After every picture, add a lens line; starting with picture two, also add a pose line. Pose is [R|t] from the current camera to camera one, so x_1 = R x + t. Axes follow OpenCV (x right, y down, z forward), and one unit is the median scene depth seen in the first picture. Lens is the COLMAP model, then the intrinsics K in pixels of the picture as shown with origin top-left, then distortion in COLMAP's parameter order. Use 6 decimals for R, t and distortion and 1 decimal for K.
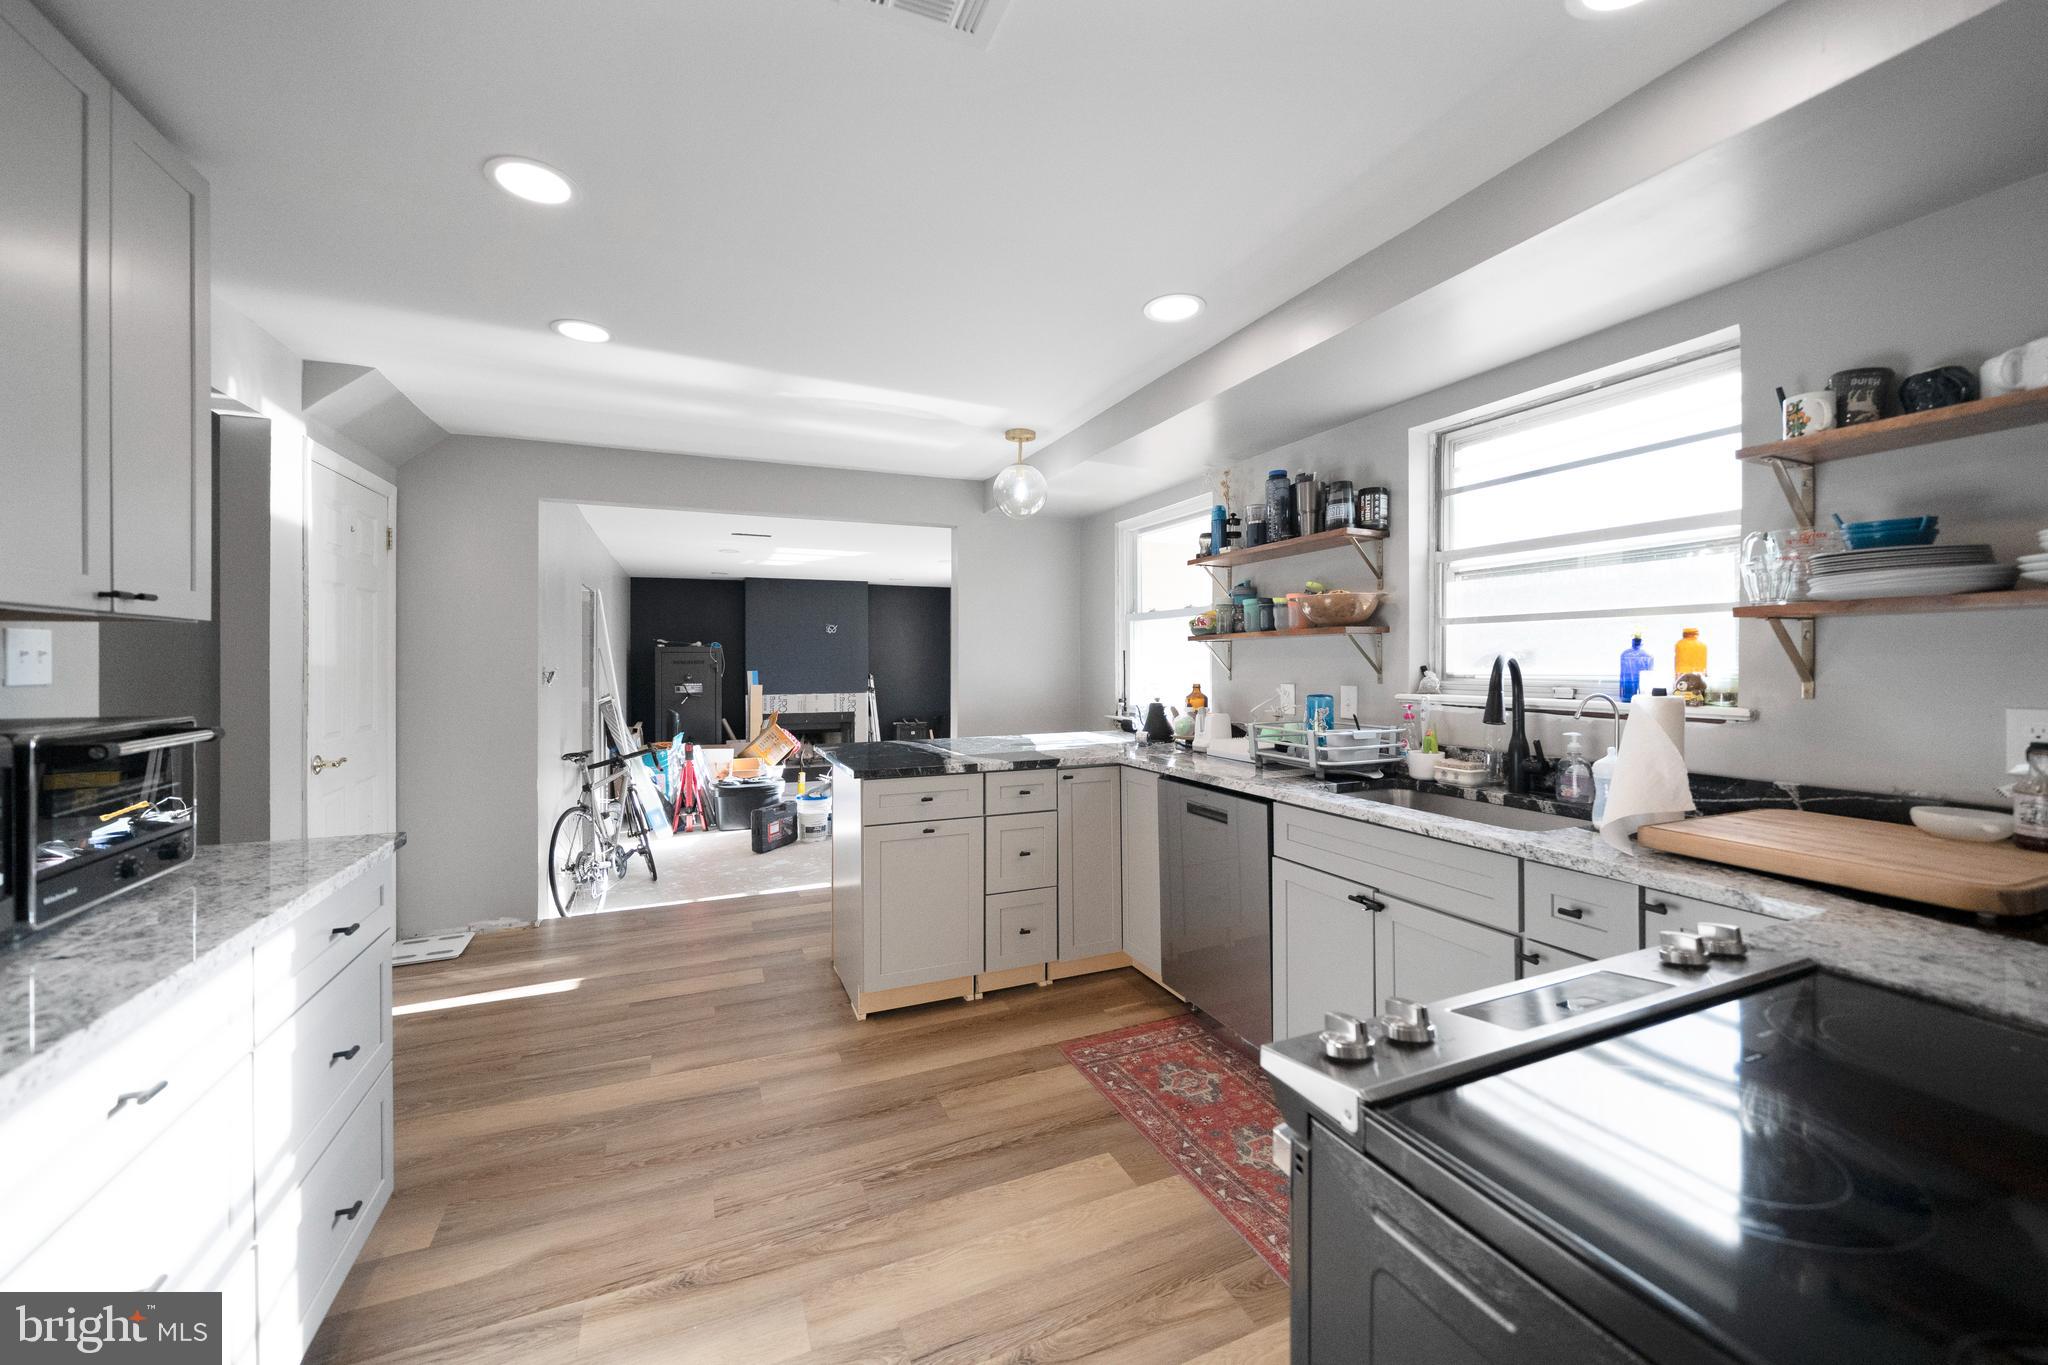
lens RADIAL K [[776.7, 0, 1021.6], [0, 776.7, 658.5], [0, 0, 1]] dist [-0.001428, -0.000070]
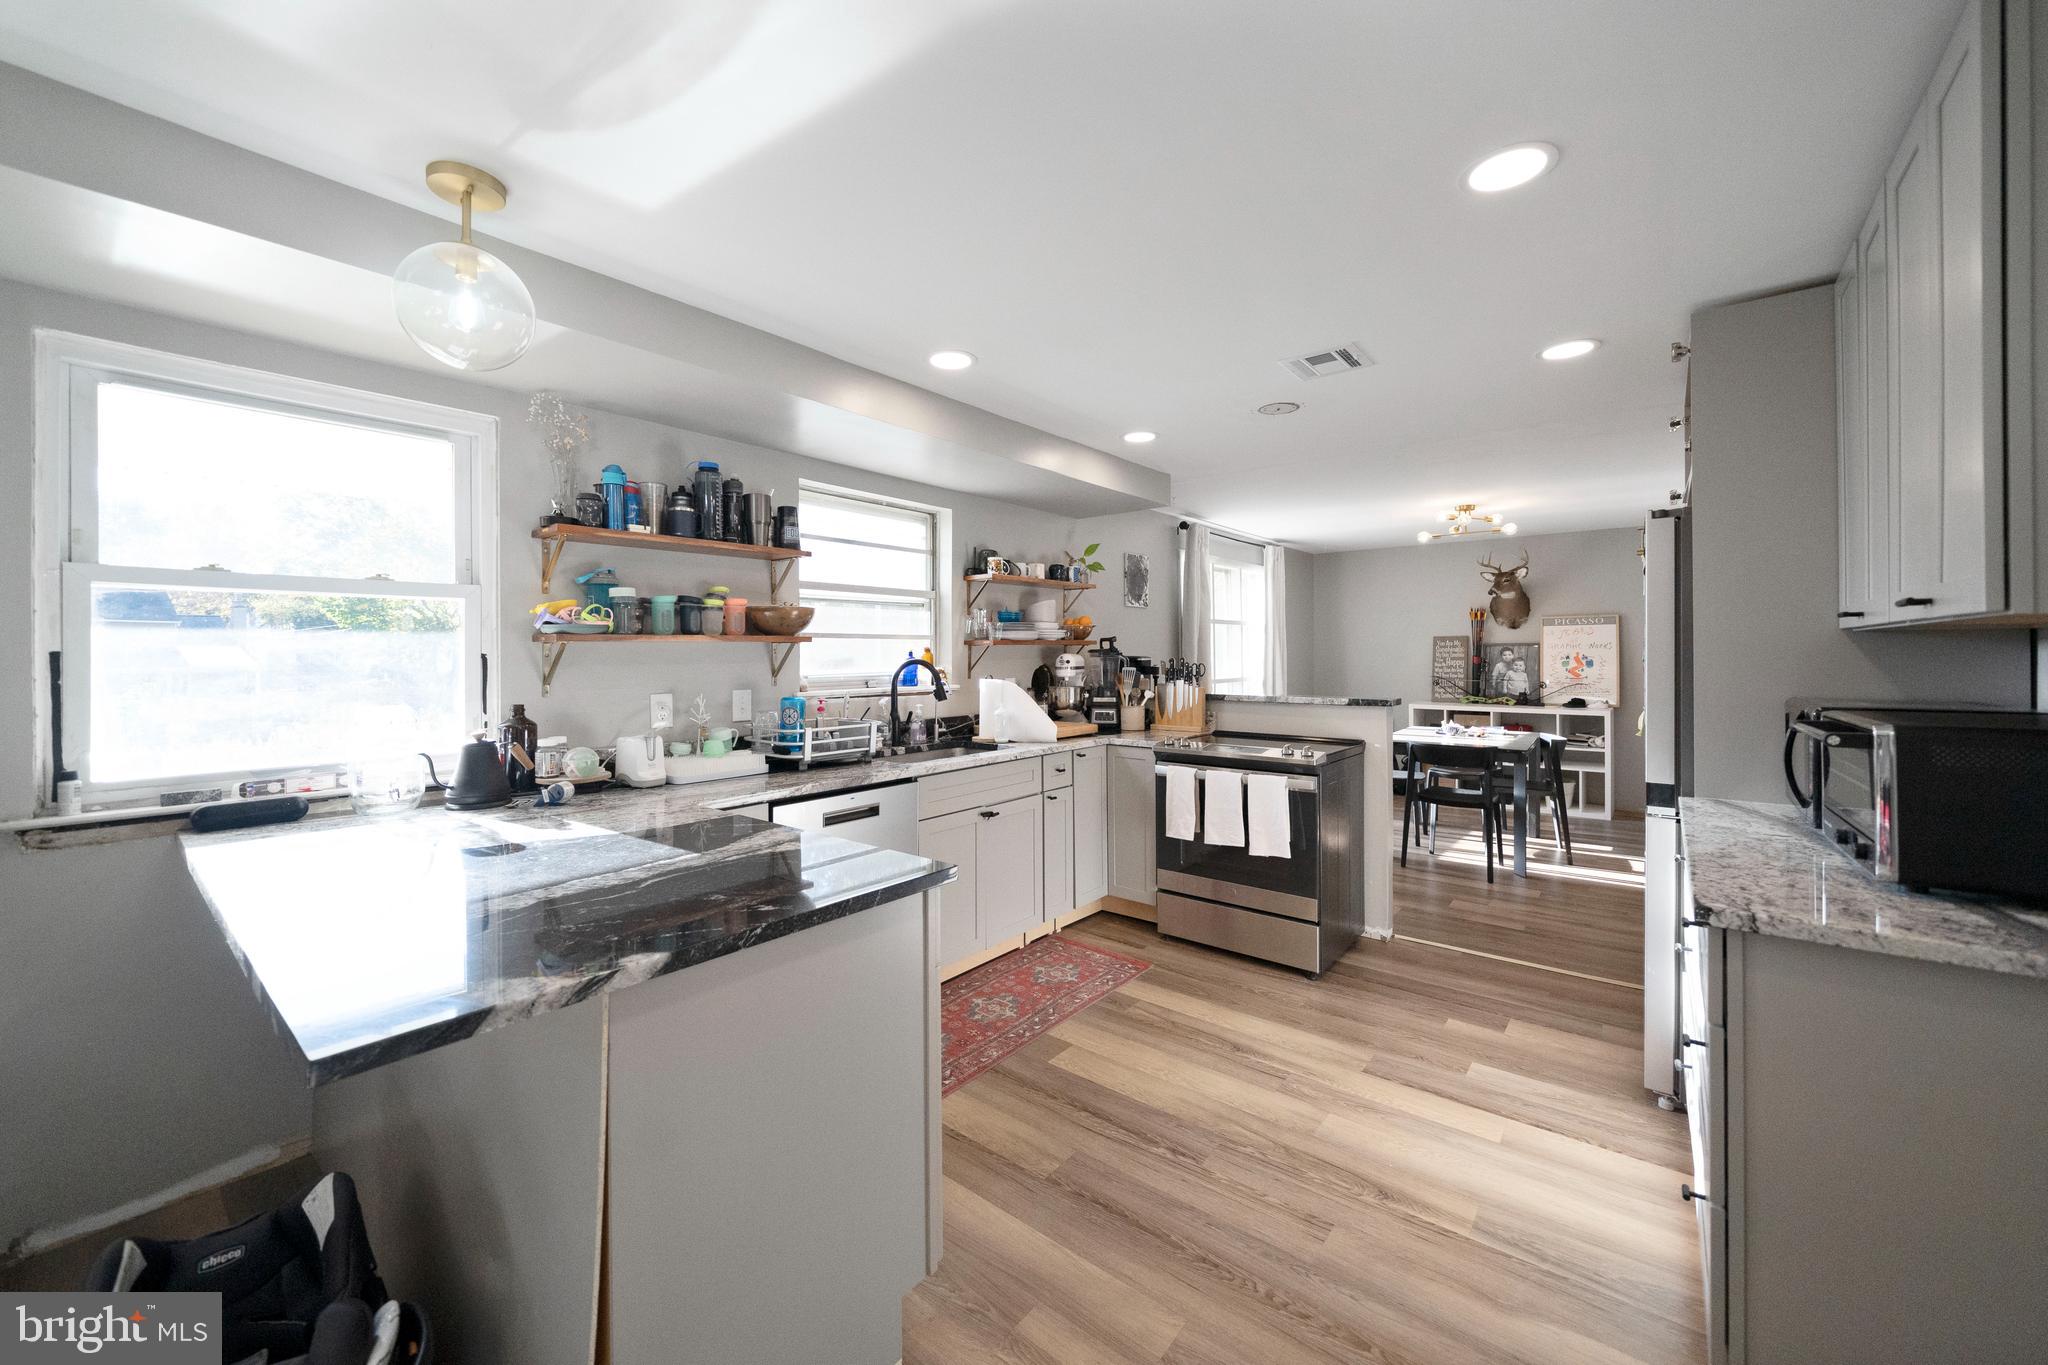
lens RADIAL K [[776.7, 0, 1021.6], [0, 776.7, 658.5], [0, 0, 1]] dist [-0.001428, -0.000070]
pose [[-0.455362, 0.001965, 0.890304, -1.027840], [0.005346, 0.999986, 0.000527, -0.009719], [-0.890291, 0.004999, -0.455366, 1.686305]]
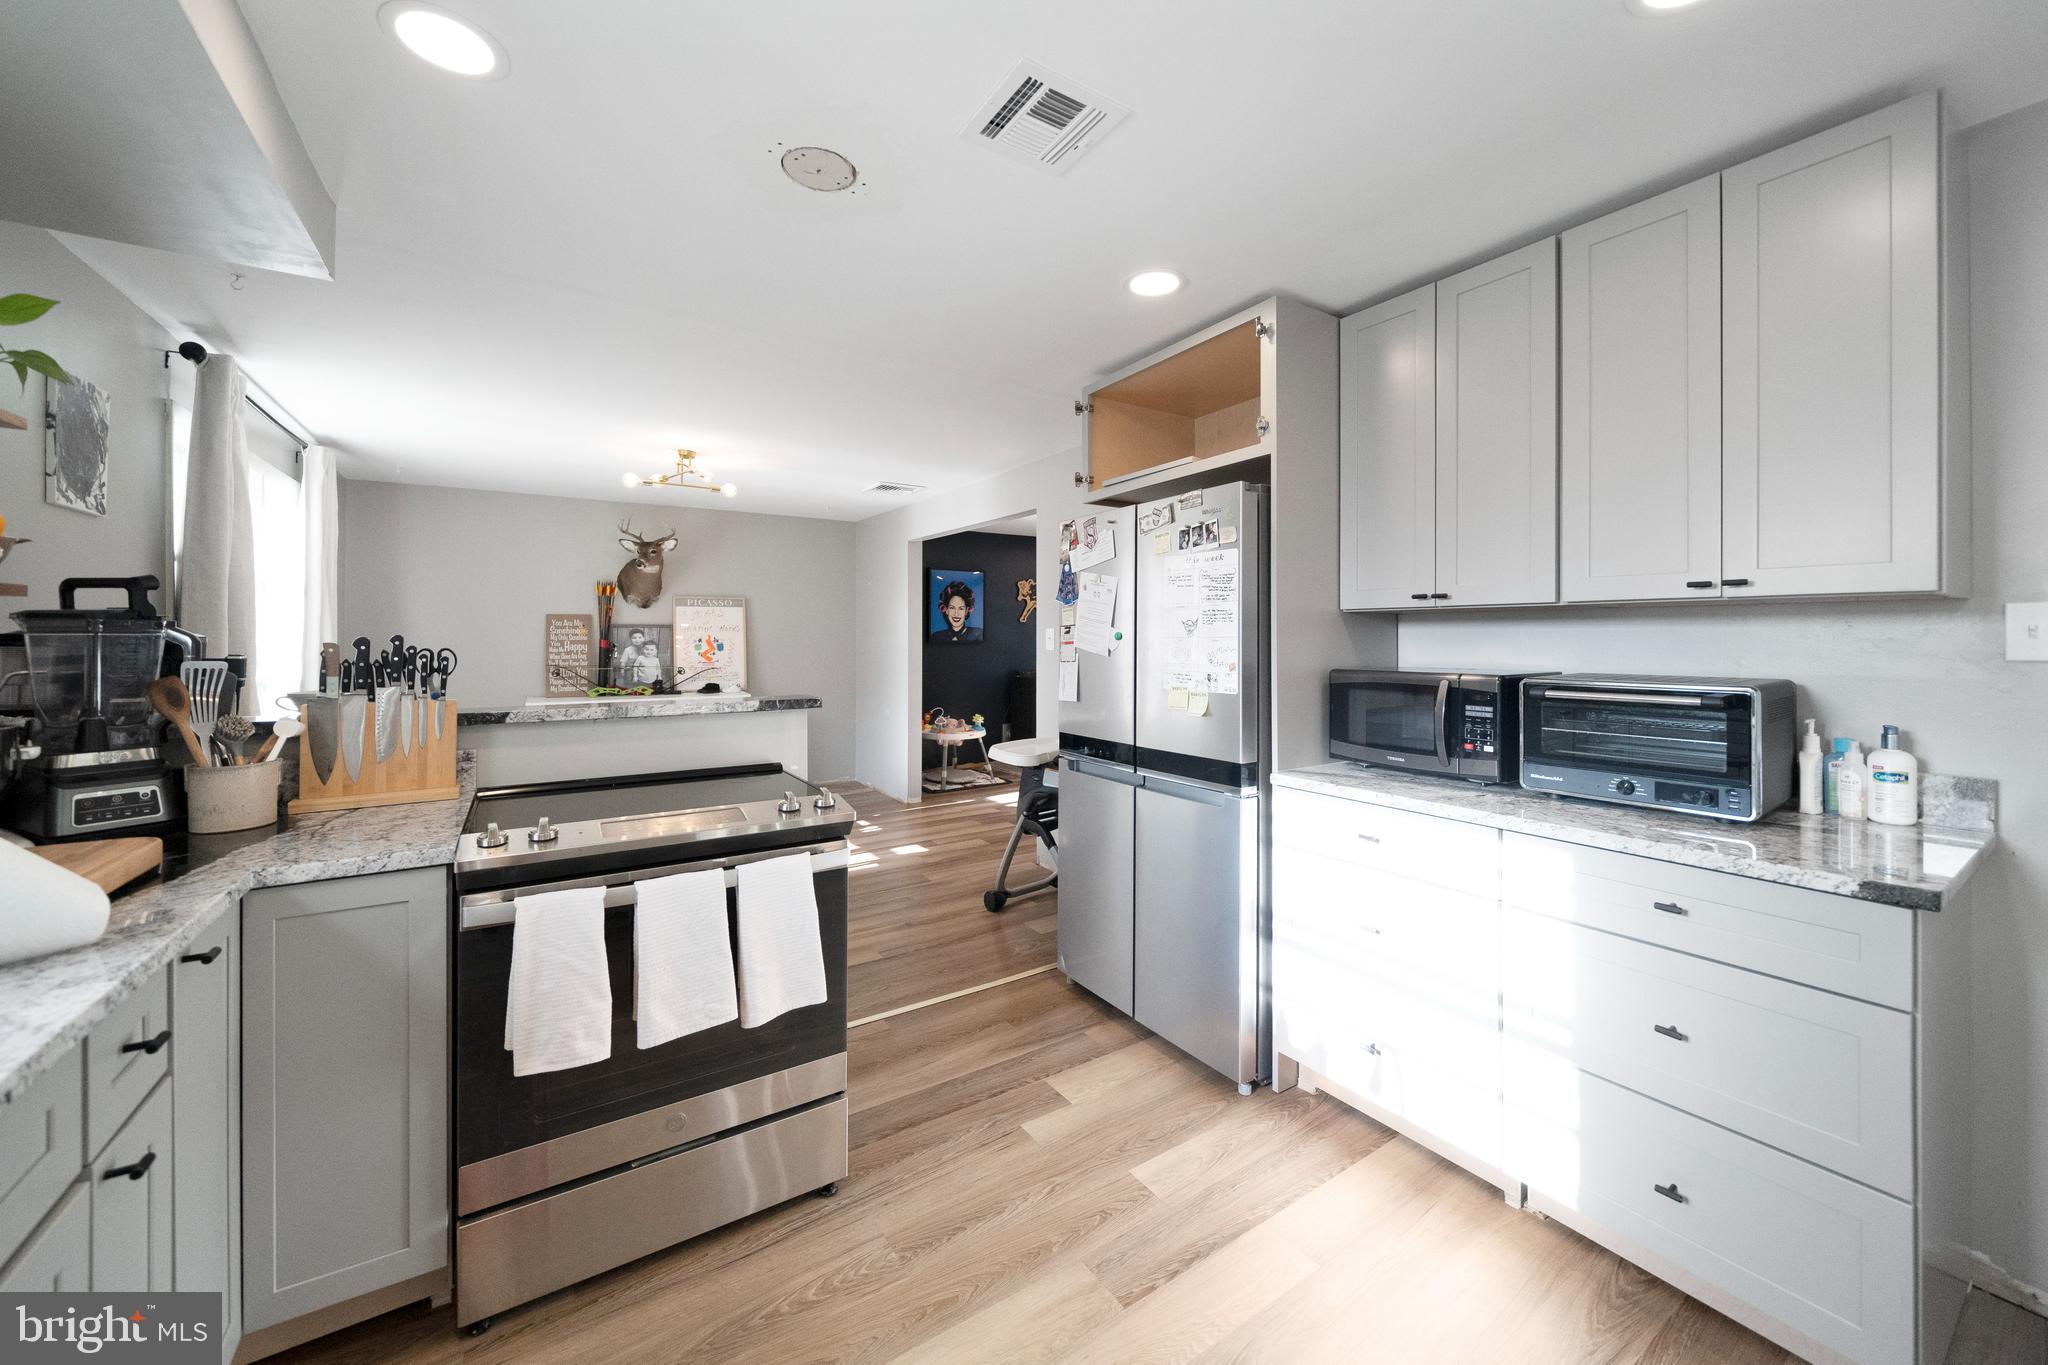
lens RADIAL K [[760.0, 0, 1020.6], [0, 760.0, 636.0], [0, 0, 1]] dist [-0.007440, -0.000084]
pose [[-0.985395, 0.005376, -0.170197, 0.080844], [0.006029, 0.999976, -0.003320, -0.000575], [0.170175, -0.004298, -0.985405, 1.344368]]
